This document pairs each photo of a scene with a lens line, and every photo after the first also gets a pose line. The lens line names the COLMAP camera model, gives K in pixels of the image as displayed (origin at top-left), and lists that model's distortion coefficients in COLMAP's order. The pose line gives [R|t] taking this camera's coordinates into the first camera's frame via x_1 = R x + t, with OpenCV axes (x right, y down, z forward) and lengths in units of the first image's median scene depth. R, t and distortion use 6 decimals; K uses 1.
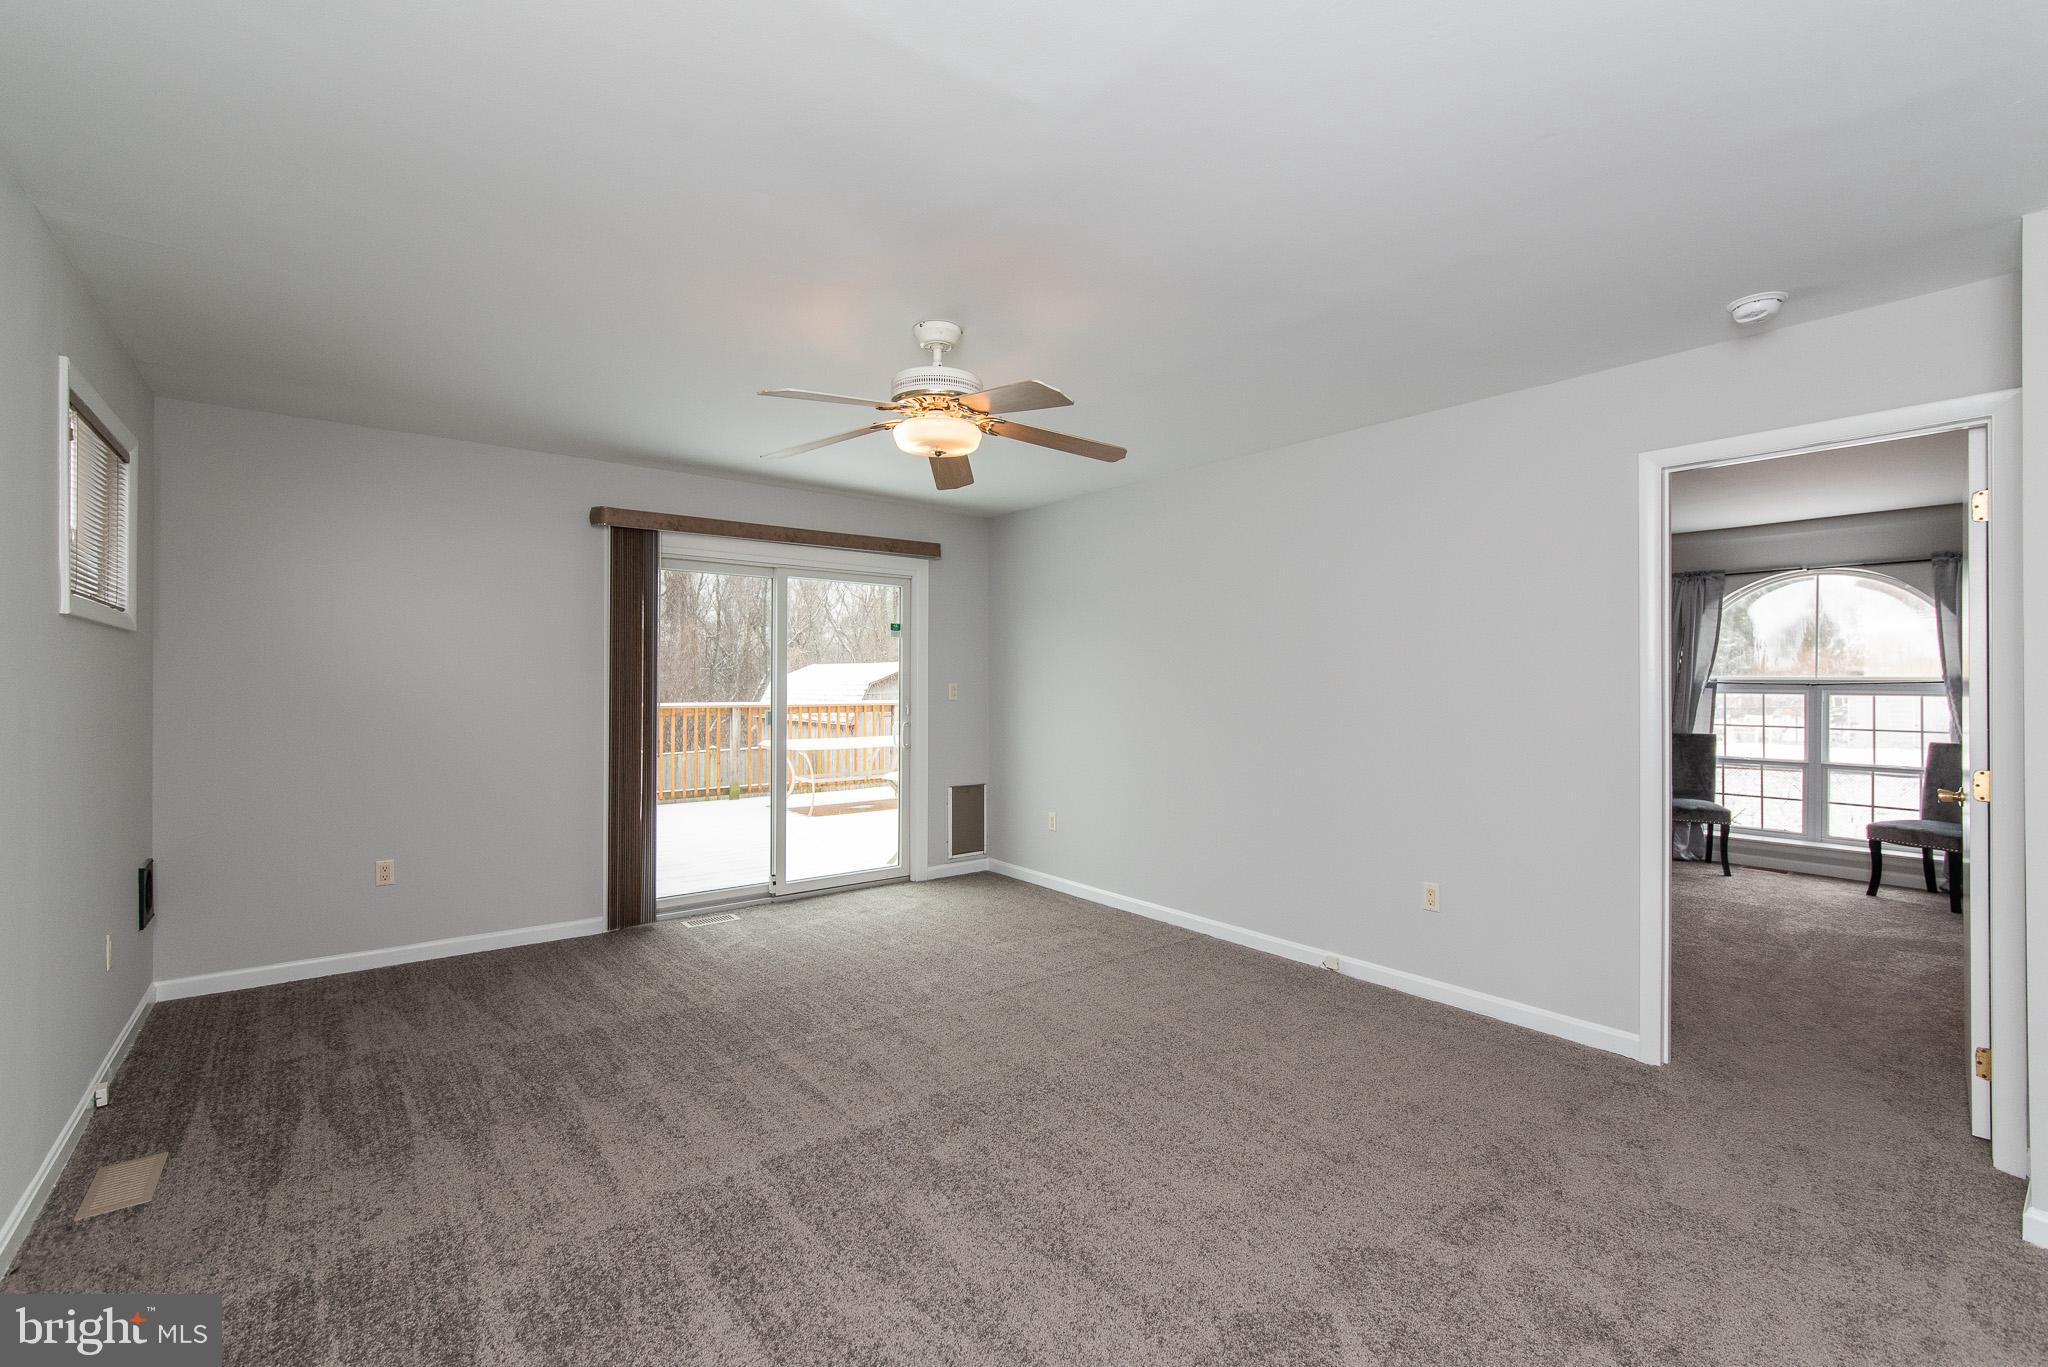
lens RADIAL K [[891.8, 0, 1023.7], [0, 891.8, 674.0], [0, 0, 1]] dist [-0.000665, 0.002169]
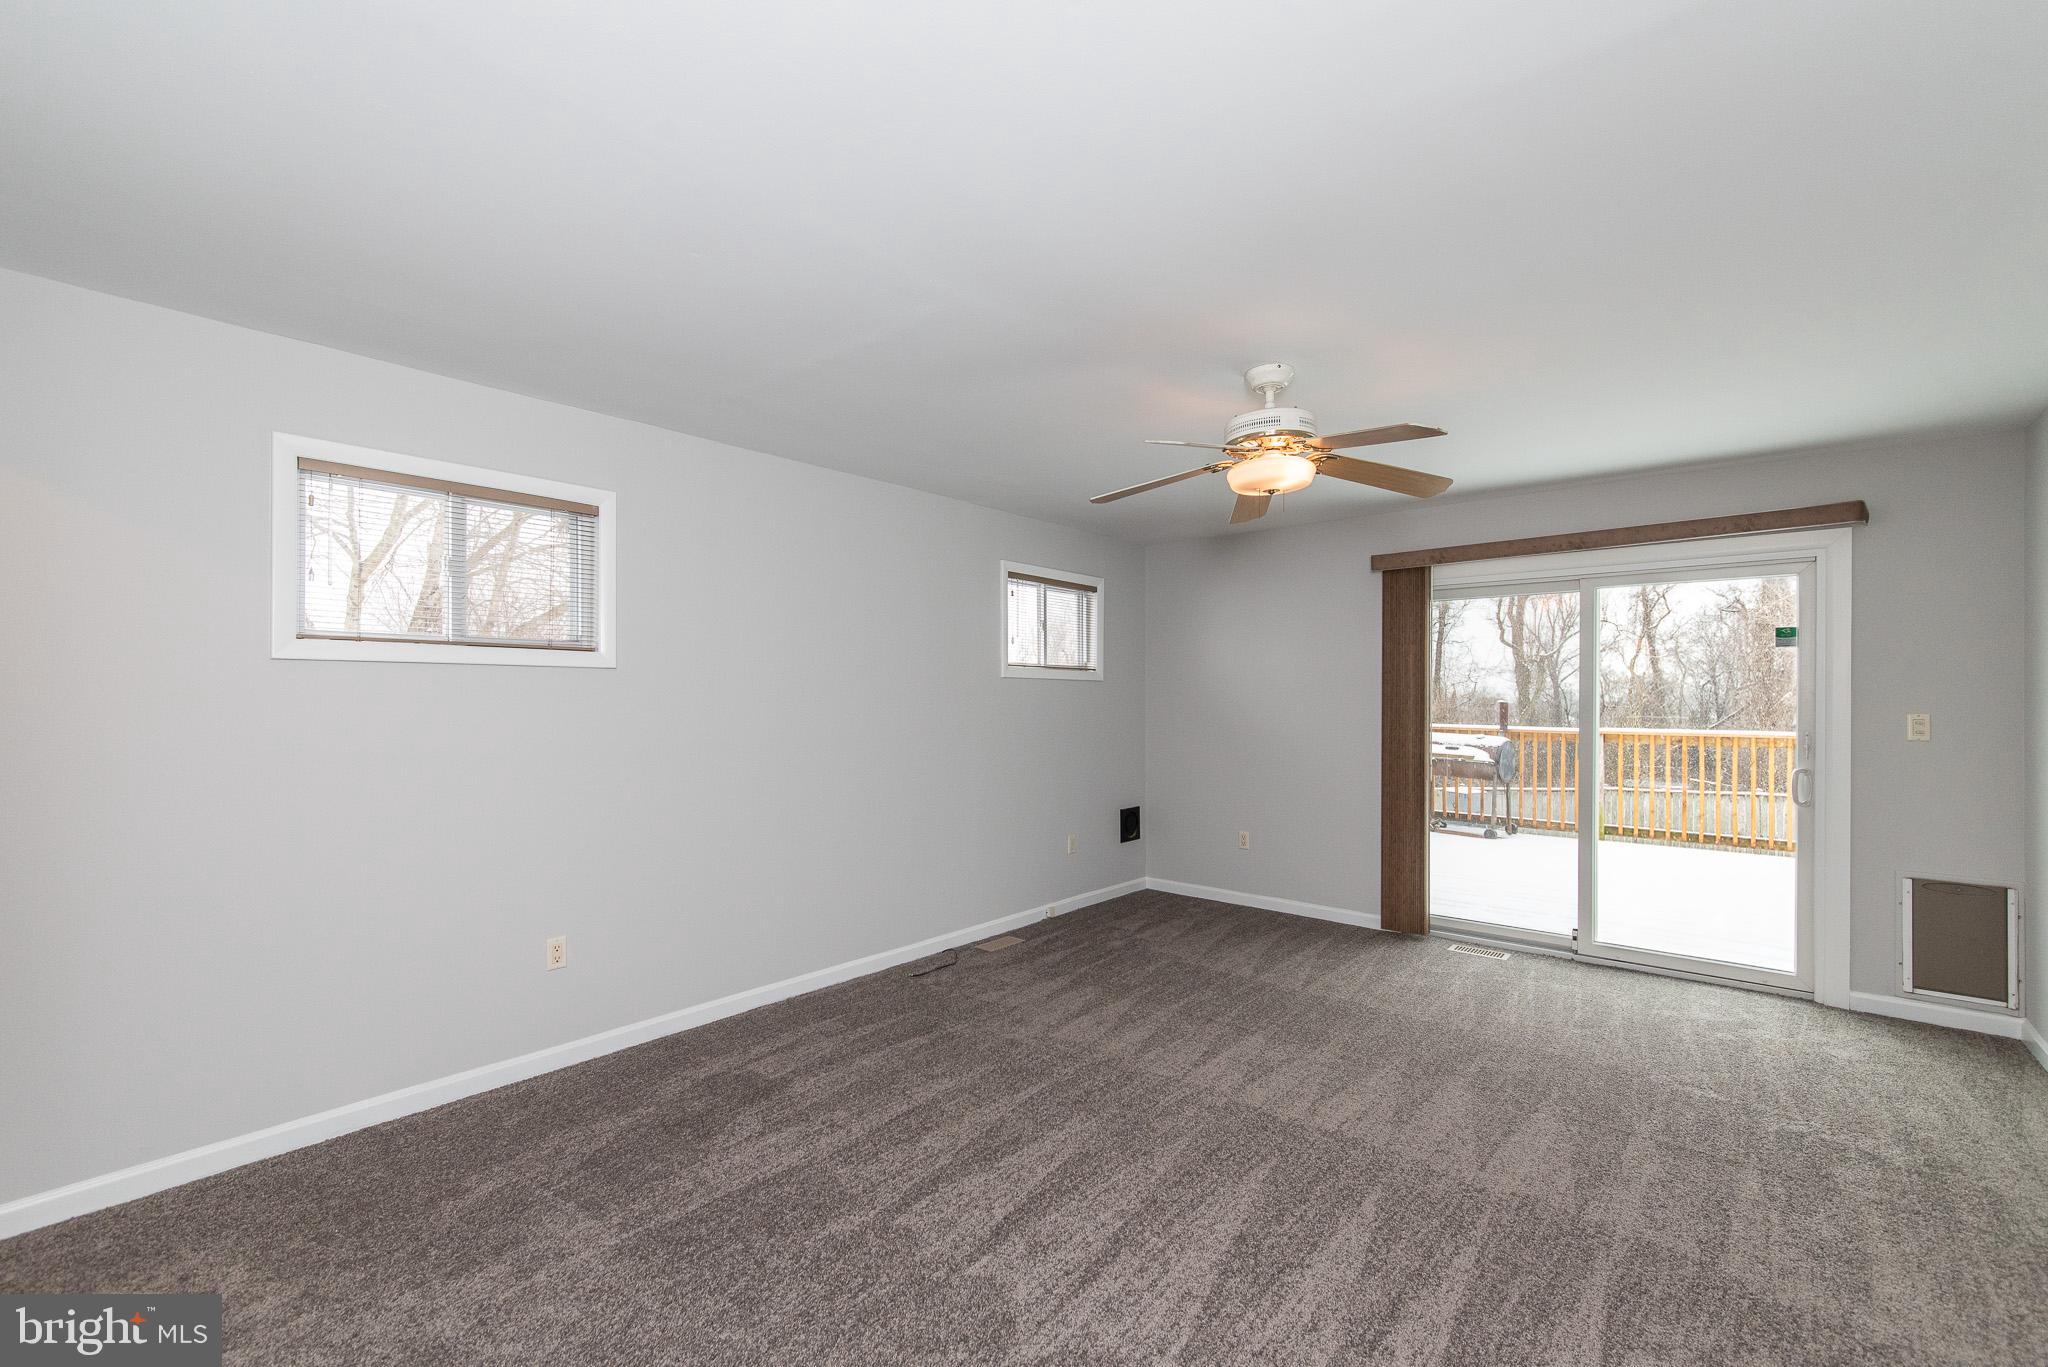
lens RADIAL K [[995.7, 0, 1100.5], [0, 995.7, 688.0], [0, 0, 1]] dist [0.015063, 0.000042]
pose [[0.168738, -0.010826, -0.985602, 0.715948], [0.007093, 0.999927, -0.009769, -0.007207], [0.985635, -0.005343, 0.168802, 0.434720]]
